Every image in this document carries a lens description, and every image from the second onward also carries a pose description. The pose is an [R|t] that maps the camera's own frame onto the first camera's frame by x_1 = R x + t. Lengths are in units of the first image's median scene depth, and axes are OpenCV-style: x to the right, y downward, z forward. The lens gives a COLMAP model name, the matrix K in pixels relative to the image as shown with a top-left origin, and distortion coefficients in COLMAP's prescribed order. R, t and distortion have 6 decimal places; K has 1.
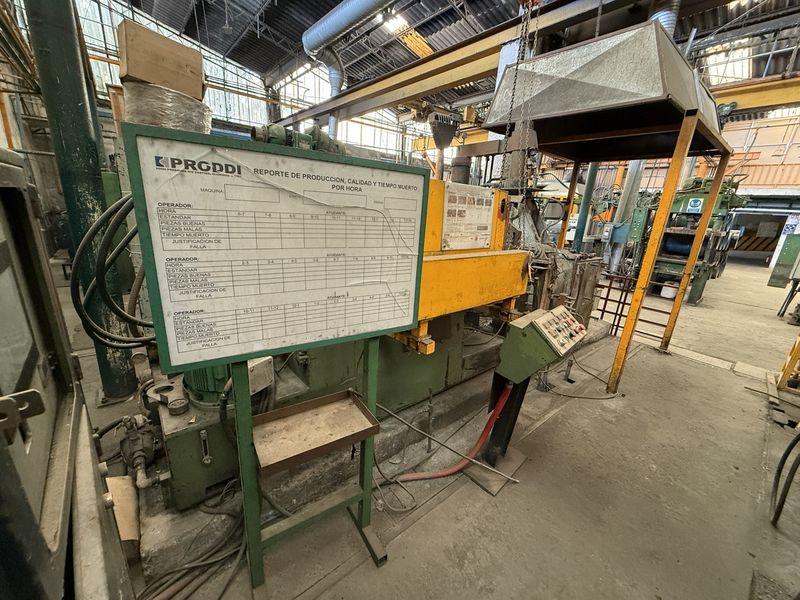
lens RADIAL K [[319.1, 0, 400.6], [0, 319.1, 302.0], [0, 0, 1]] dist [0.000252, -0.000342]
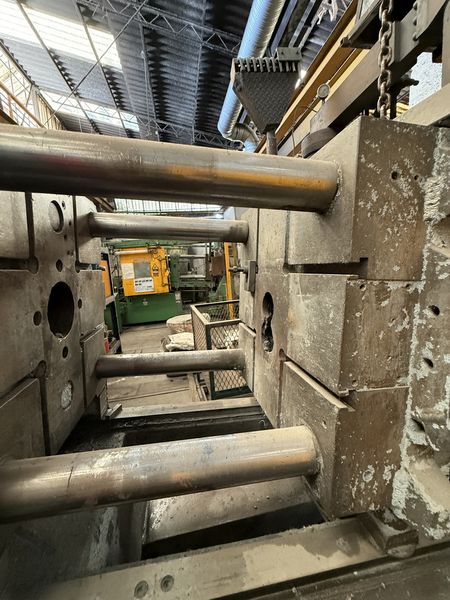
lens RADIAL K [[239.3, 0, 224.1], [0, 239.3, 298.5], [0, 0, 1]] dist [0.000252, -0.000342]
pose [[0.862781, -0.051102, -0.502988, 0.114459], [-0.017885, 0.991171, -0.131379, -0.075187], [0.505261, 0.122347, 0.854250, 0.311843]]
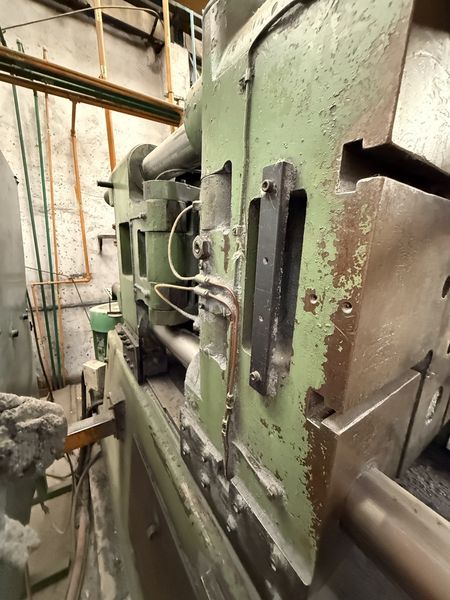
lens RADIAL K [[239.3, 0, 225.7], [0, 239.3, 298.5], [0, 0, 1]] dist [0.000252, -0.000342]
pose [[-0.113316, 0.115621, -0.986809, 0.086784], [-0.253896, 0.956860, 0.141267, -0.072022], [0.960571, 0.266554, -0.079072, 0.309725]]
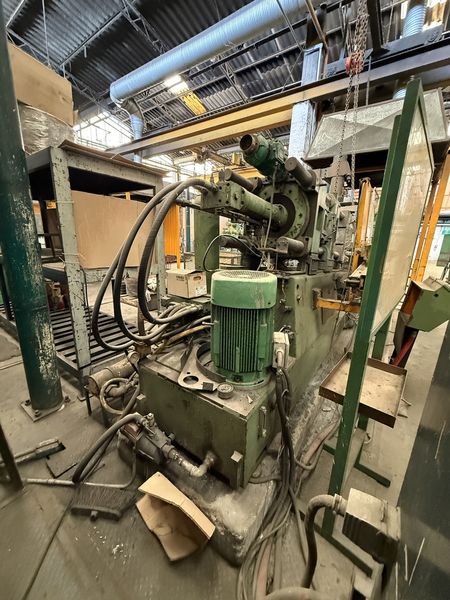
lens RADIAL K [[239.3, 0, 223.3], [0, 239.3, 300.4], [0, 0, 1]] dist [0.000252, -0.000342]
pose [[0.968155, -0.099029, 0.229935, -0.169253], [0.101305, 0.994854, 0.001915, 0.005293], [-0.228941, 0.021440, 0.973204, 0.043280]]
